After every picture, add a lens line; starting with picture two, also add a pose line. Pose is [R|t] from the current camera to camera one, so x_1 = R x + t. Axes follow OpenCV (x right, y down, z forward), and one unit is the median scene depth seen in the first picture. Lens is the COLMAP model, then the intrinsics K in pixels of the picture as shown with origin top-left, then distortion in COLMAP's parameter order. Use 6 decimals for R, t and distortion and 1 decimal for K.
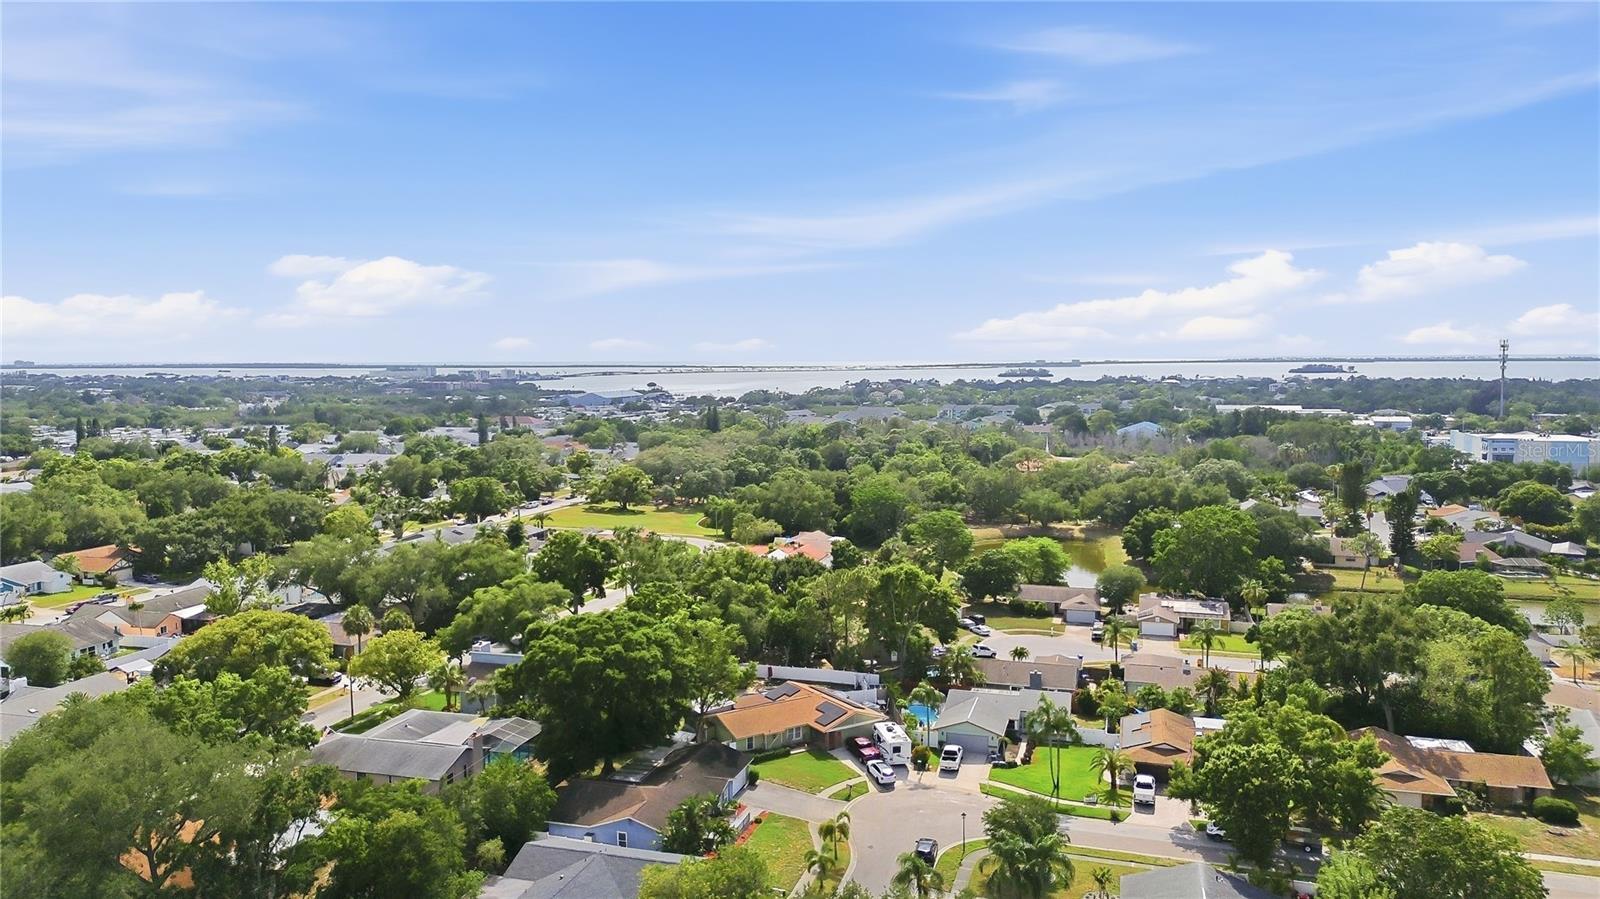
lens RADIAL K [[1102.4, 0, 800.0], [0, 1102.4, 449.5], [0, 0, 1]] dist [0.071109, -0.075281]
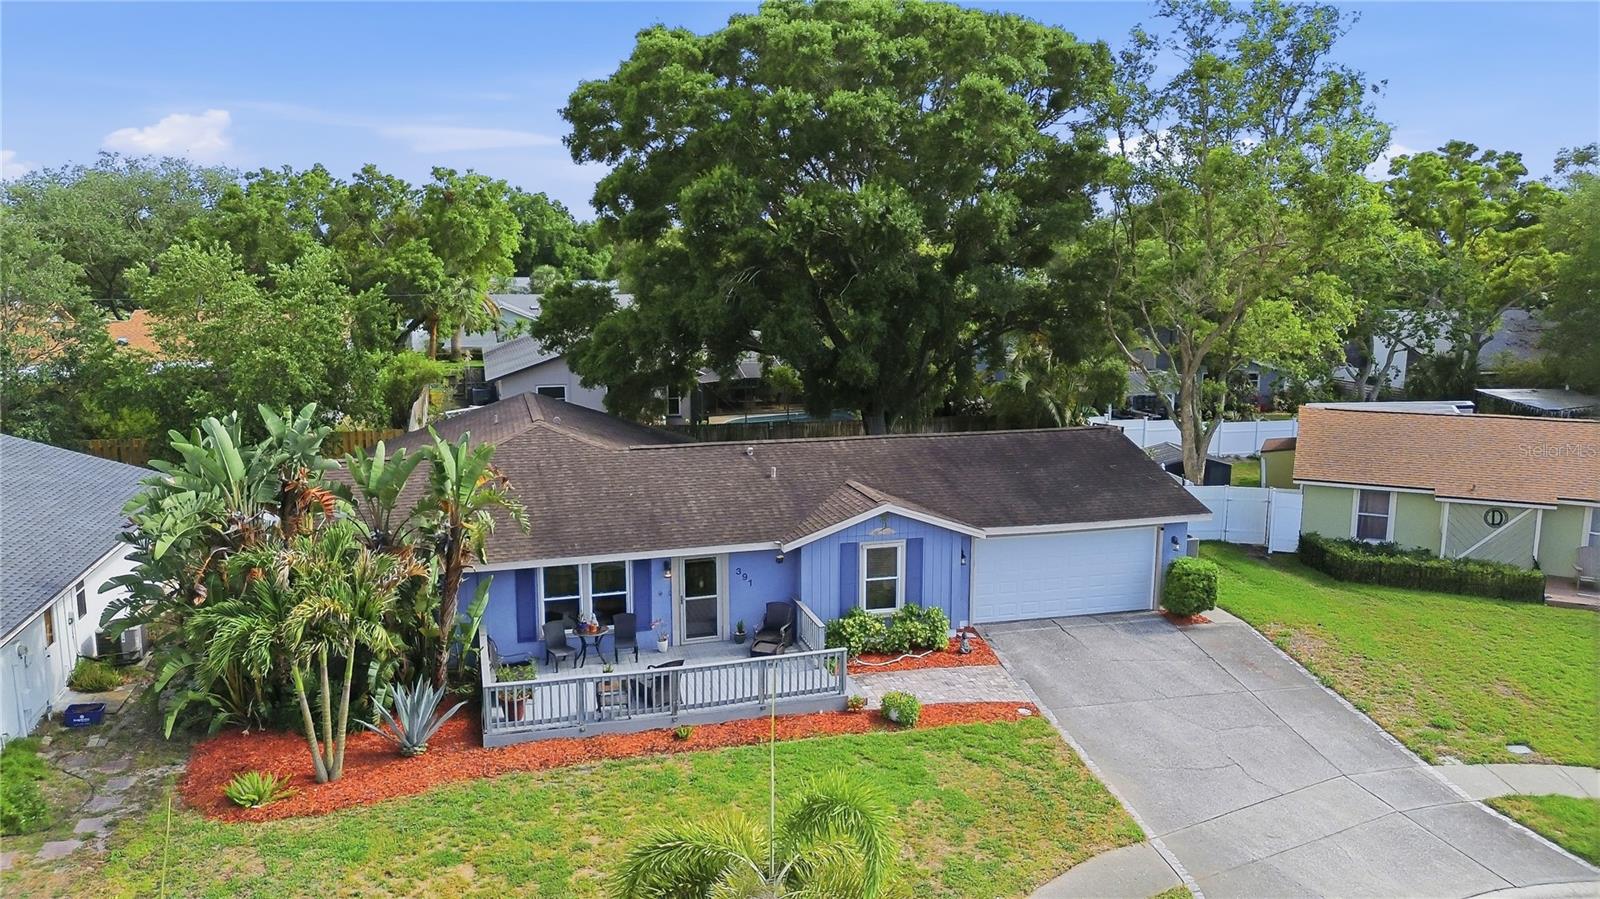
lens RADIAL K [[1102.4, 0, 800.0], [0, 1102.4, 449.5], [0, 0, 1]] dist [0.071109, -0.075281]
pose [[0.537474, 0.146077, -0.830532, 0.076586], [-0.070771, 0.989221, 0.128188, 0.188224], [0.840305, -0.010120, 0.542019, 0.626324]]
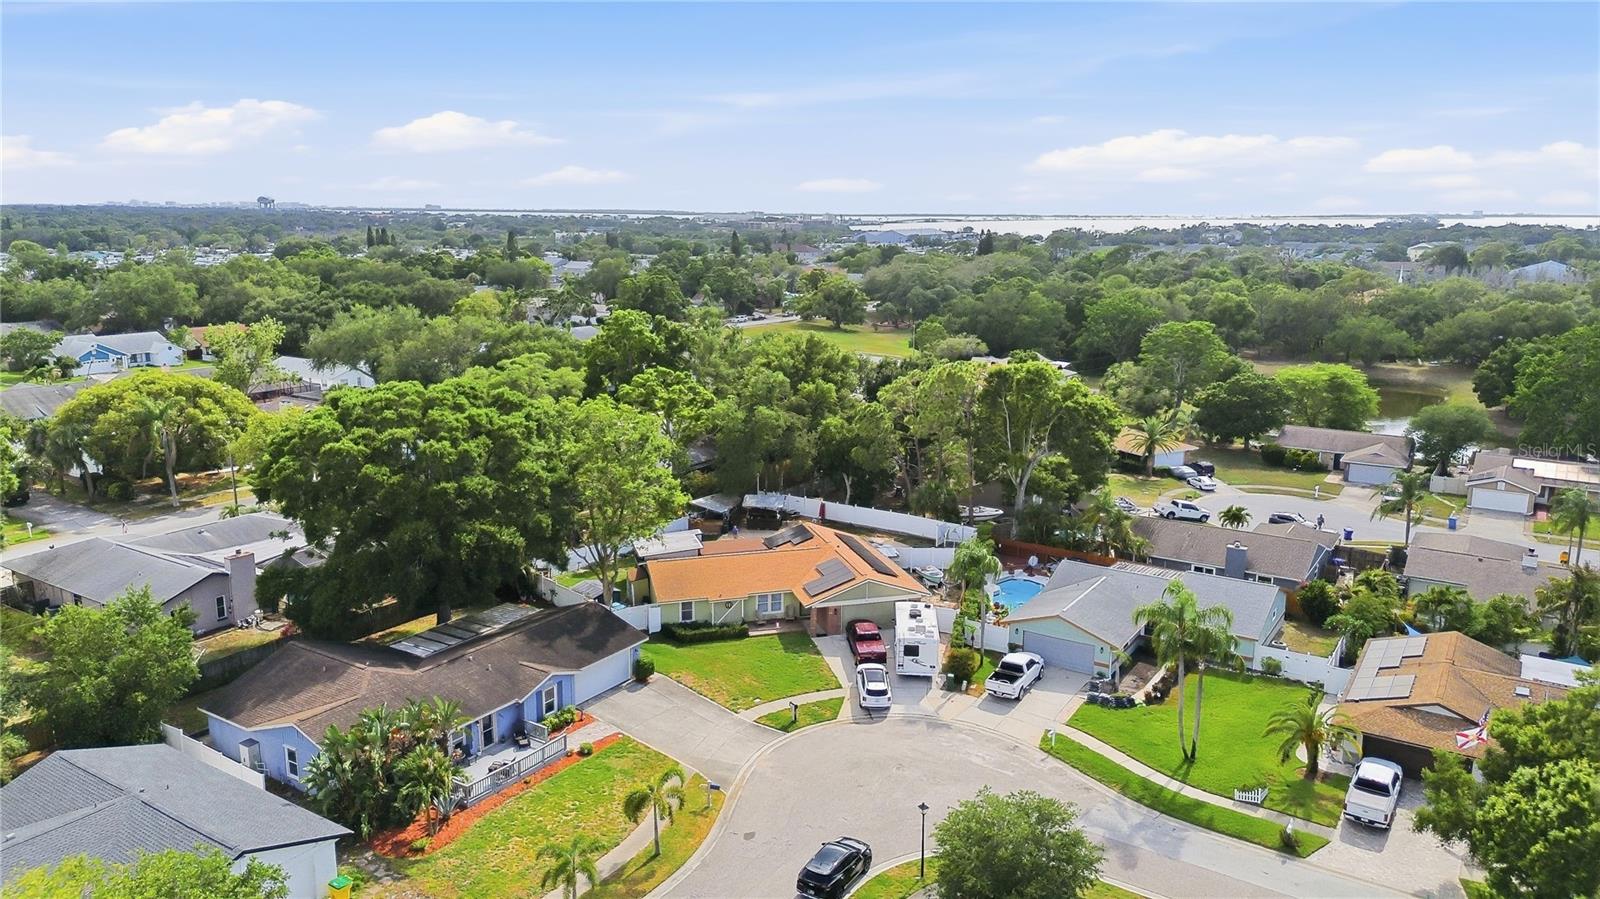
lens RADIAL K [[1102.4, 0, 800.0], [0, 1102.4, 449.5], [0, 0, 1]] dist [0.071109, -0.075281]
pose [[0.958012, 0.068806, -0.278350, 0.149354], [-0.031289, 0.990070, 0.137050, 0.074354], [0.285016, -0.122587, 0.950652, 0.368598]]
